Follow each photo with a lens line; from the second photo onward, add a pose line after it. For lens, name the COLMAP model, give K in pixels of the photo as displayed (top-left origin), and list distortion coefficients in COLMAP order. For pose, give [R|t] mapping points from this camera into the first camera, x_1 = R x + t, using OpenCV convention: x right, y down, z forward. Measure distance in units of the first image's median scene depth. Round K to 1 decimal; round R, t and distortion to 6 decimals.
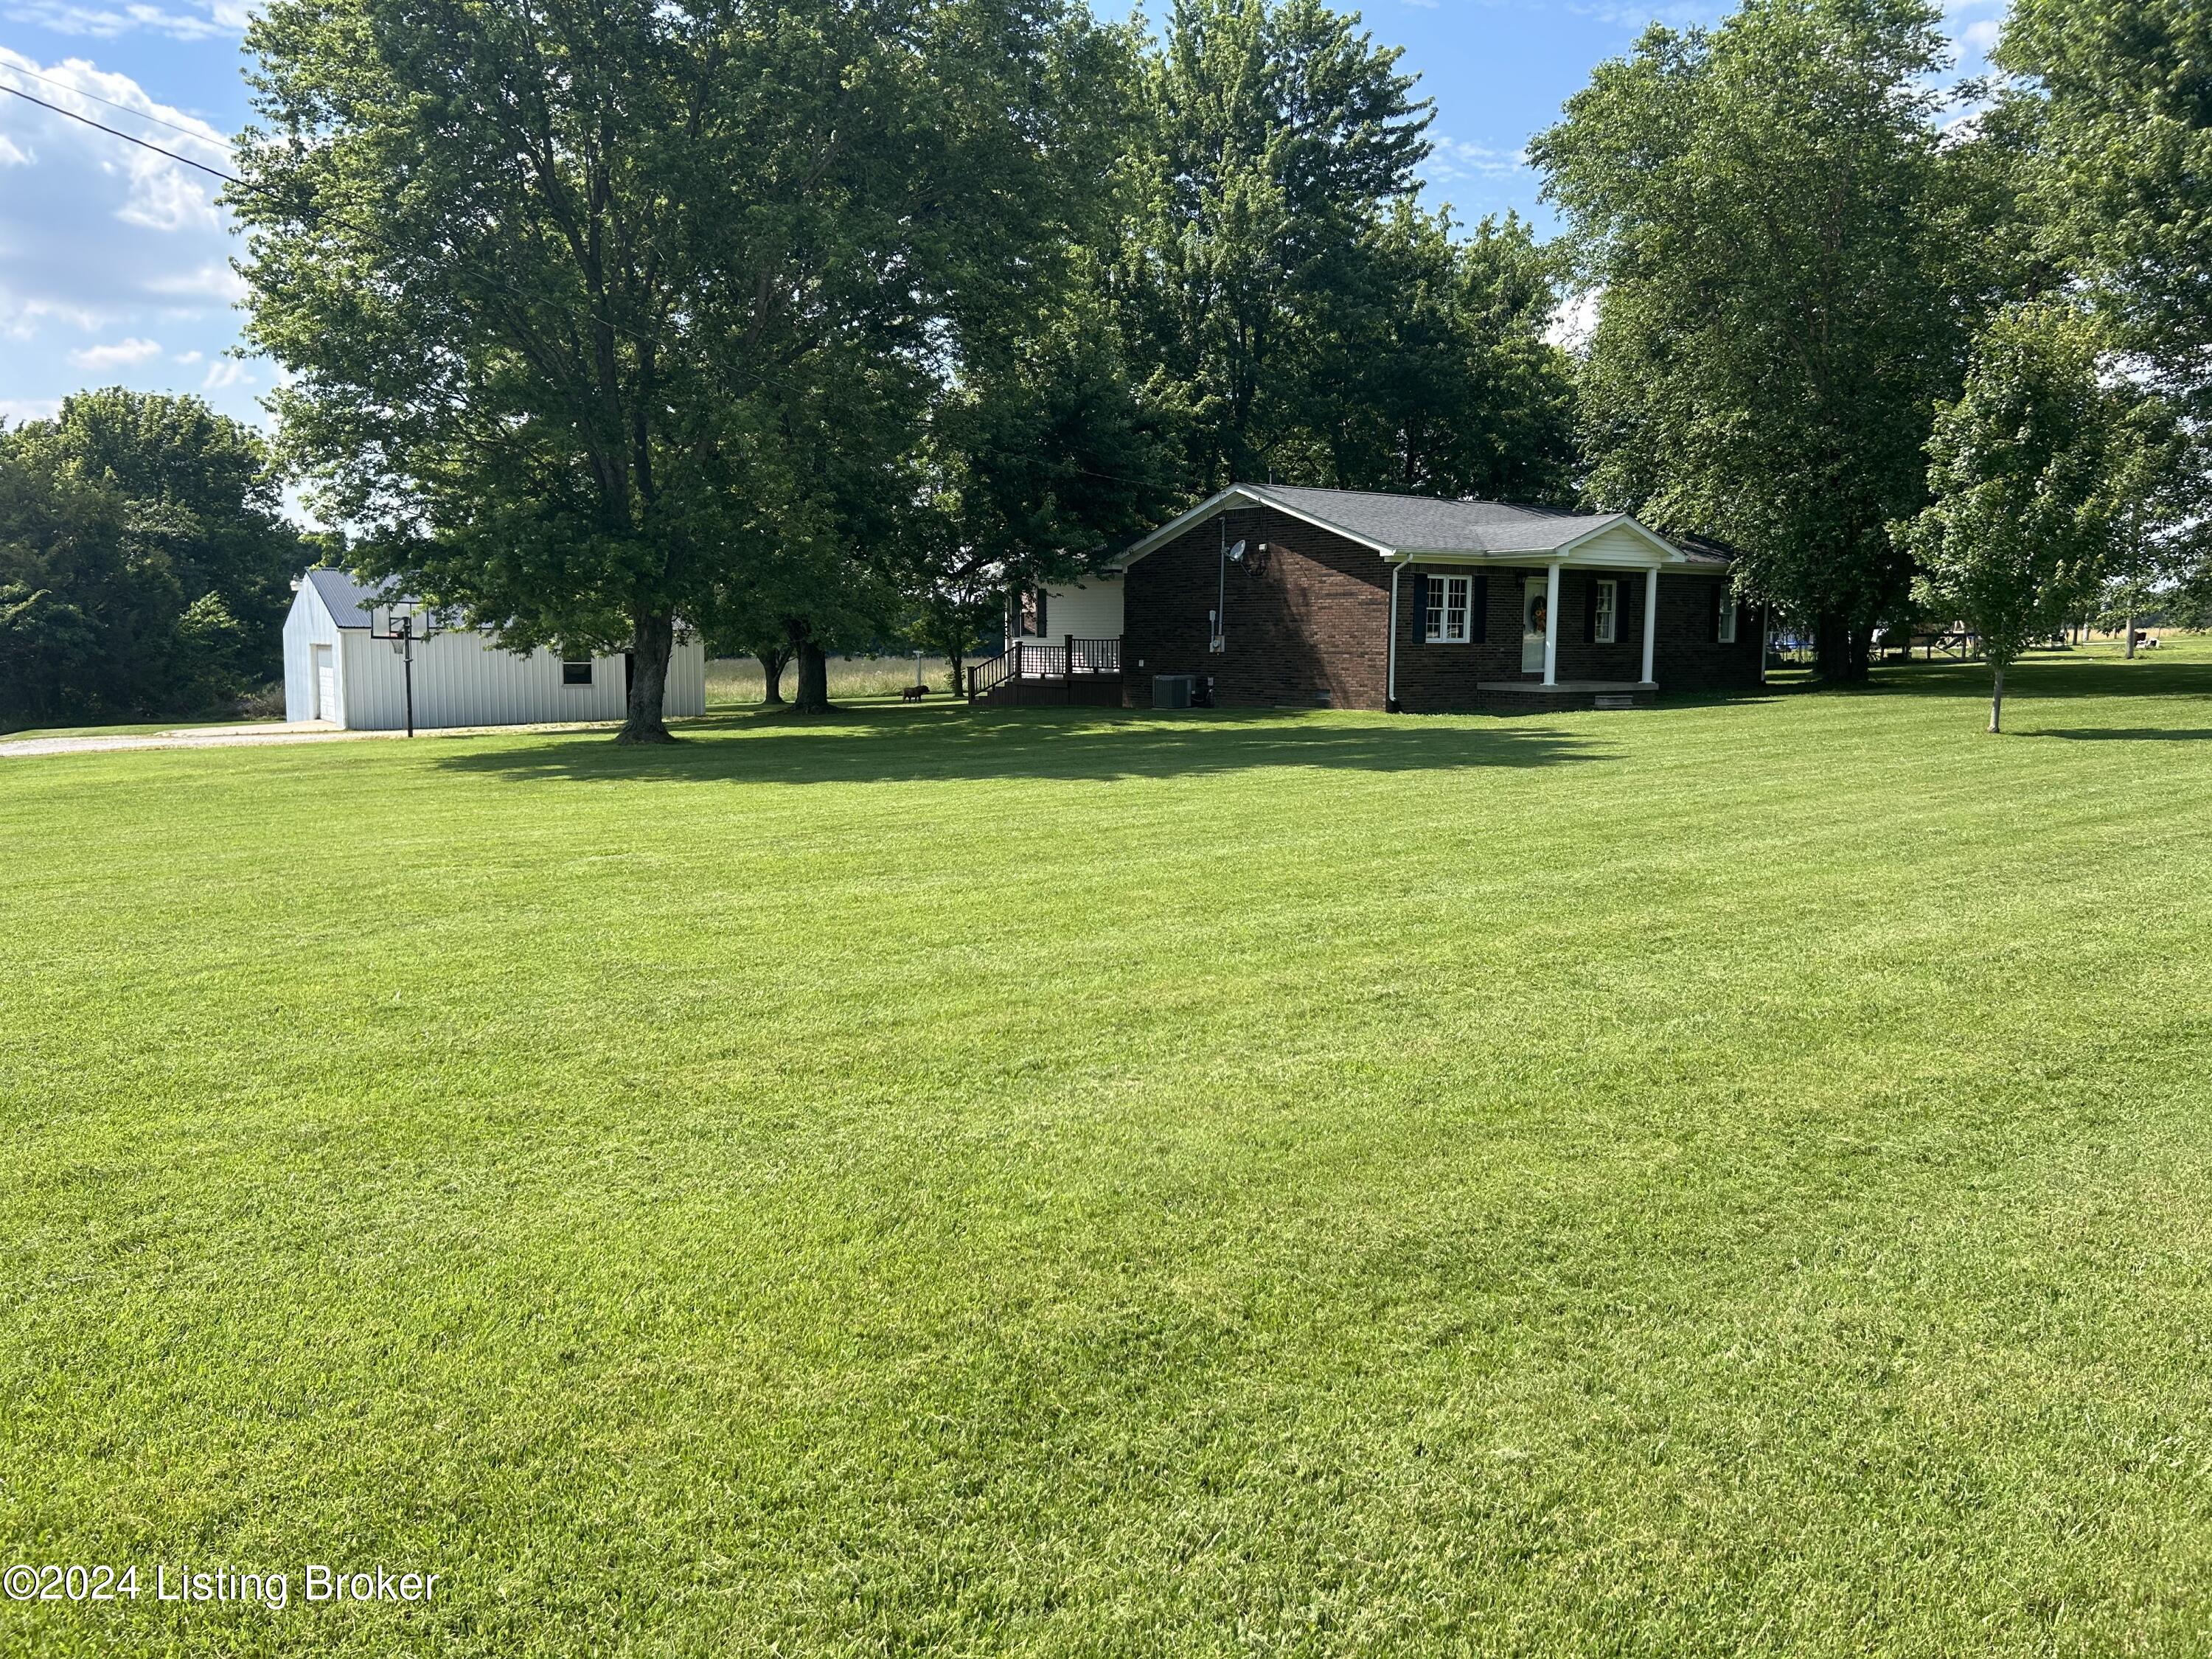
lens RADIAL K [[1654.2, 0, 1074.0], [0, 1654.2, 835.6], [0, 0, 1]] dist [0.079904, -0.126405]
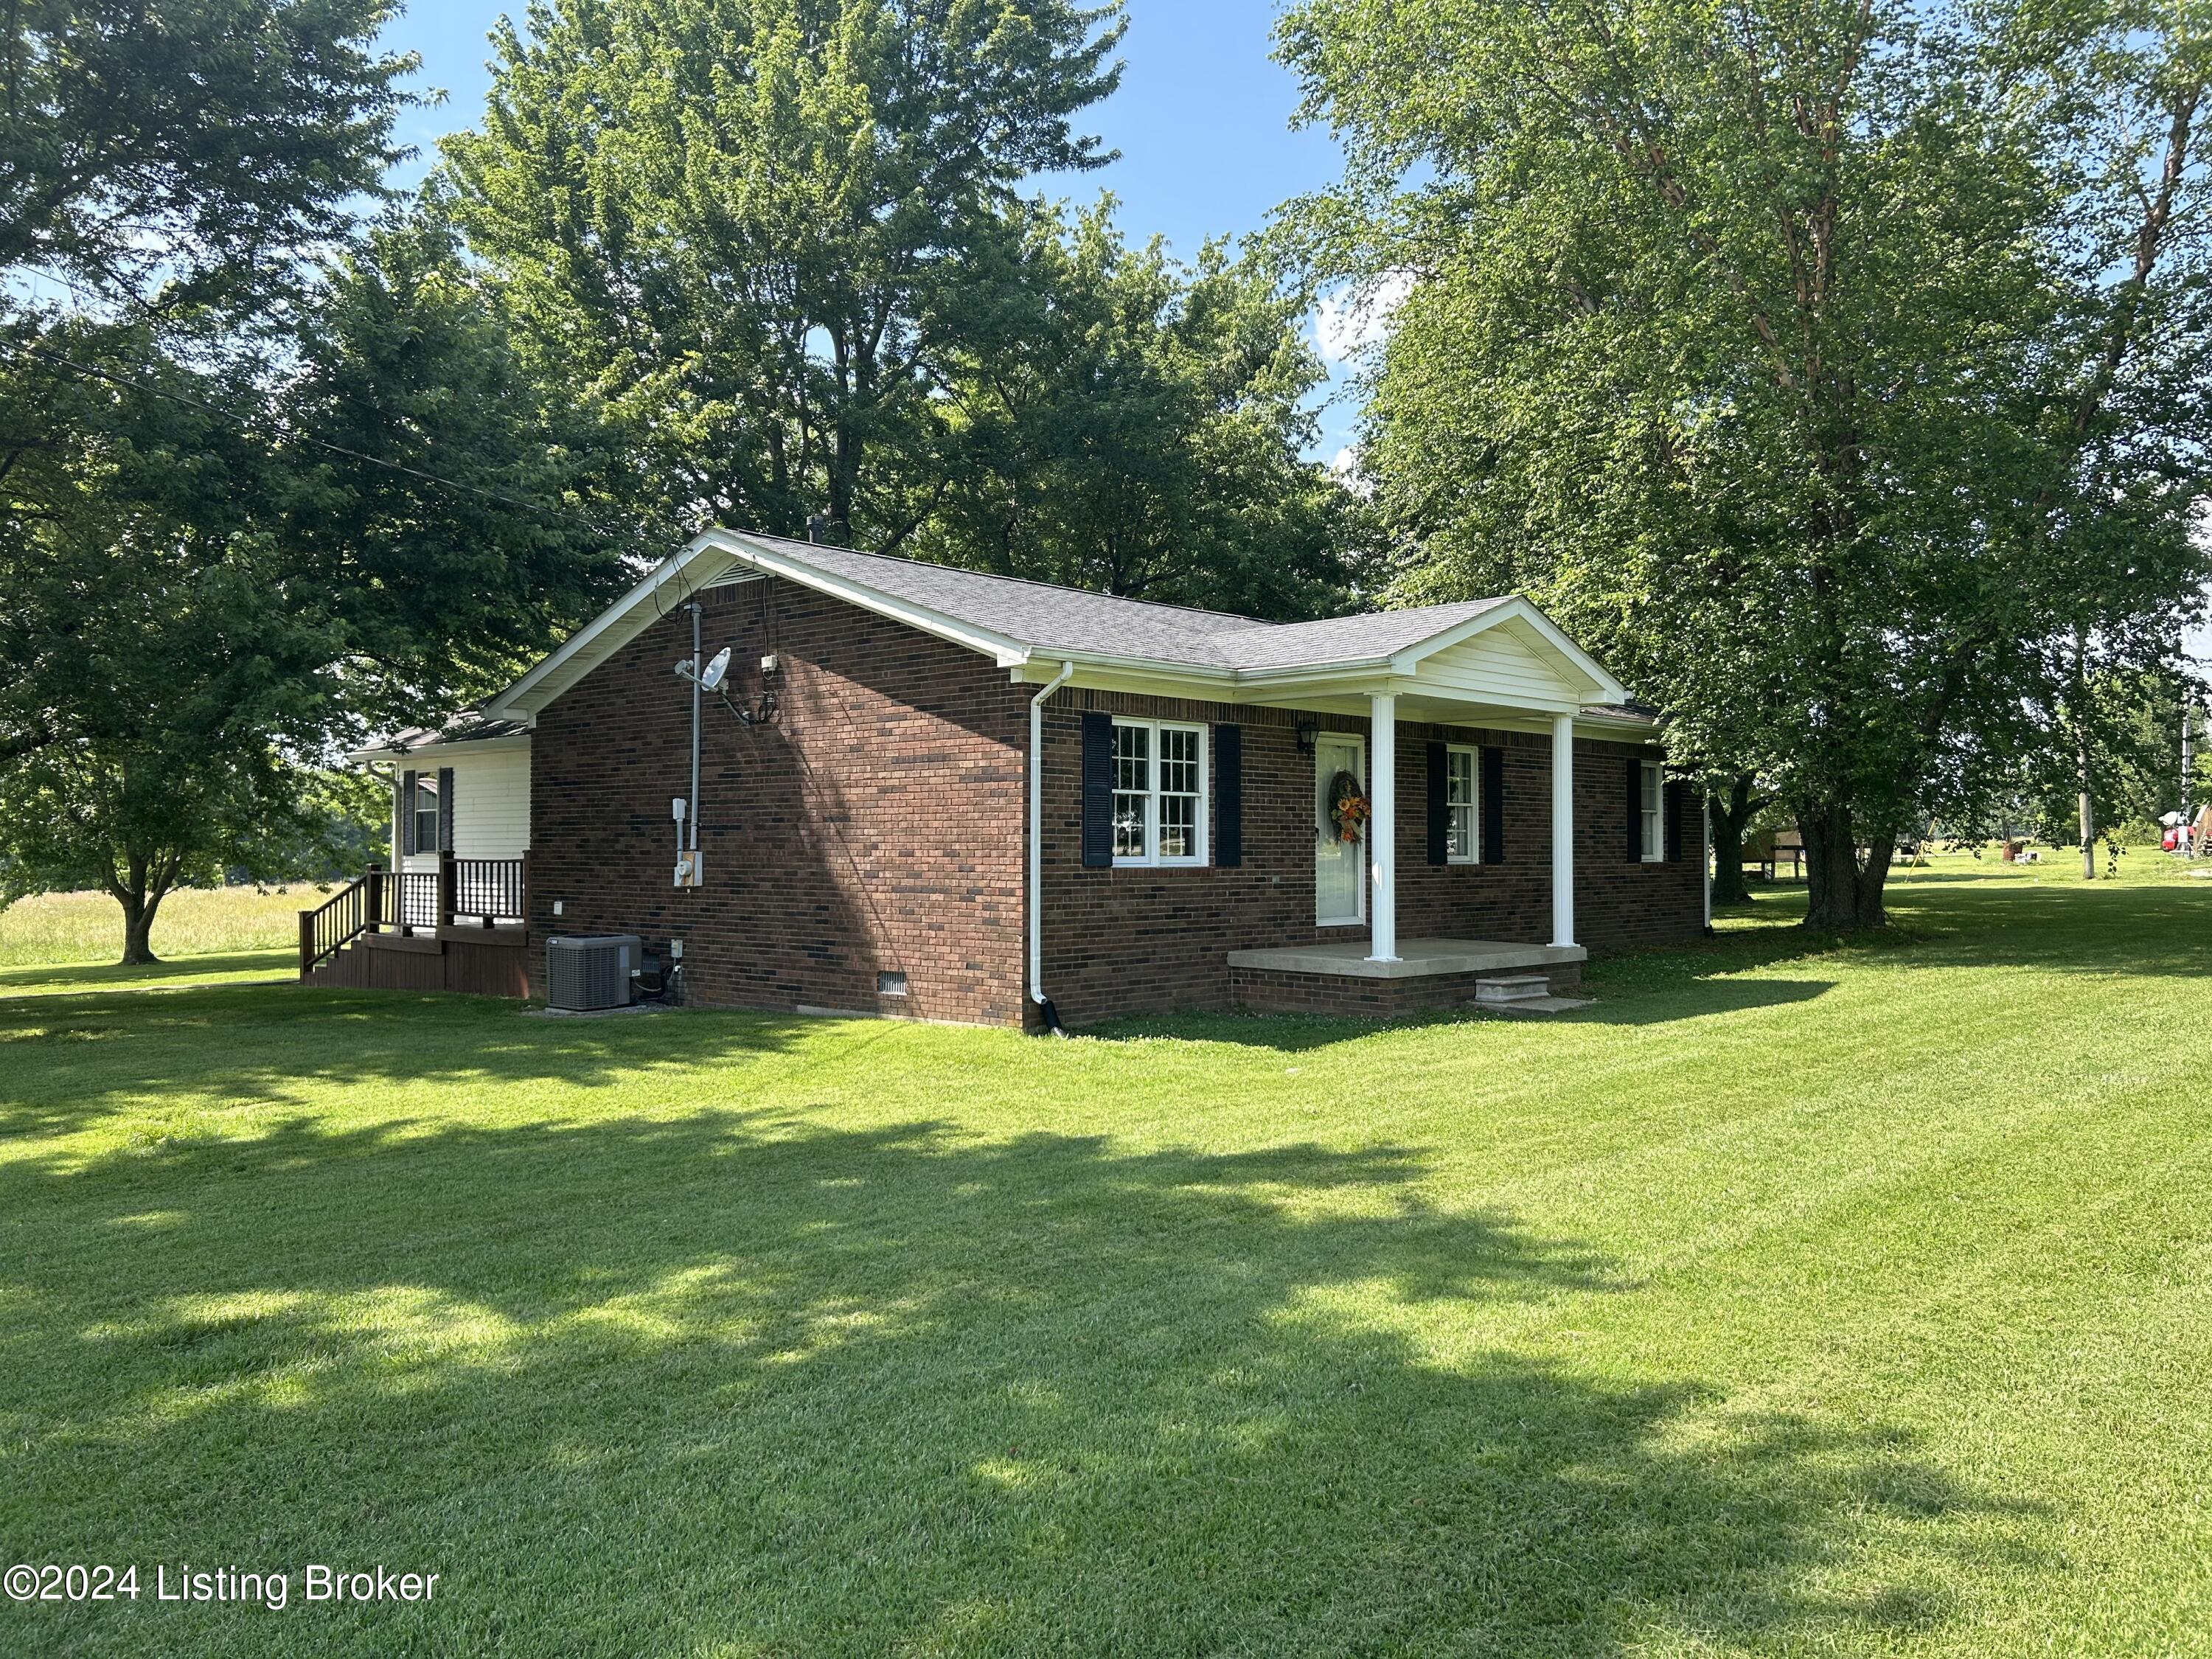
lens RADIAL K [[1654.2, 0, 1074.0], [0, 1654.2, 835.6], [0, 0, 1]] dist [0.079904, -0.126405]
pose [[0.988904, -0.002612, 0.148530, 0.129940], [0.021605, 0.991744, -0.126398, -0.065747], [-0.146974, 0.128204, 0.980797, 0.541479]]
